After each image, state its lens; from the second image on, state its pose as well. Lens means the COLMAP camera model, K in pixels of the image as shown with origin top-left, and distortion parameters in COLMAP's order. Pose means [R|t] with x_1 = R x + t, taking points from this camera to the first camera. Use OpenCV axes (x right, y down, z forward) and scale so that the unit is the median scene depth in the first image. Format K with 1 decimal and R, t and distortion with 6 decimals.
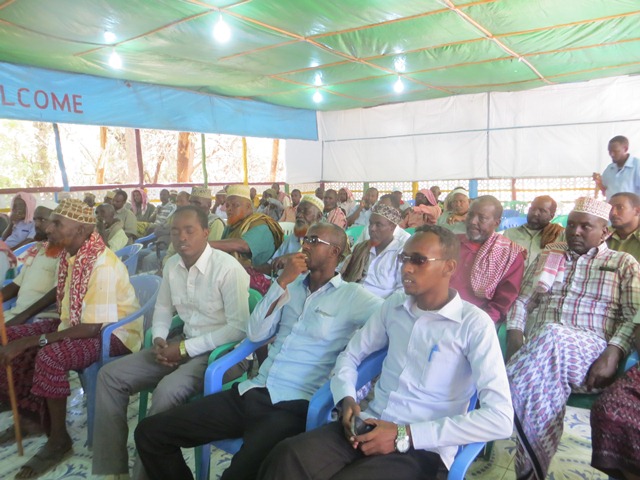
lens RADIAL K [[476.6, 0, 320.0], [0, 476.6, 240.0], [0, 0, 1]] dist [-0.002673, 0.001932]
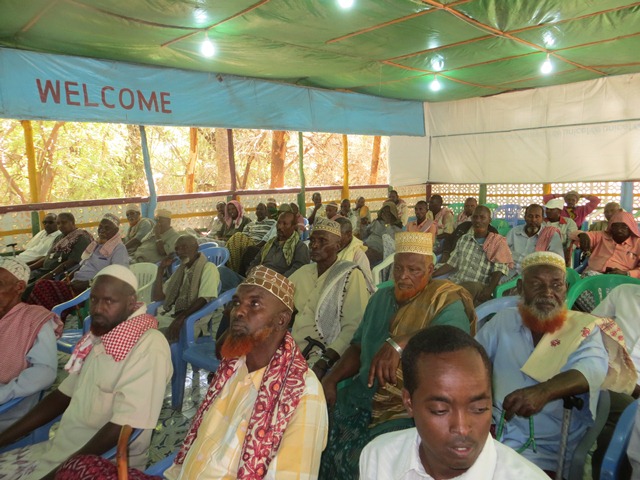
lens RADIAL K [[476.6, 0, 320.0], [0, 476.6, 240.0], [0, 0, 1]] dist [-0.002673, 0.001932]
pose [[0.986072, 0.013688, -0.165757, -0.062496], [-0.011571, 0.999839, 0.013729, -0.037465], [0.165919, -0.011620, 0.986071, 0.139558]]
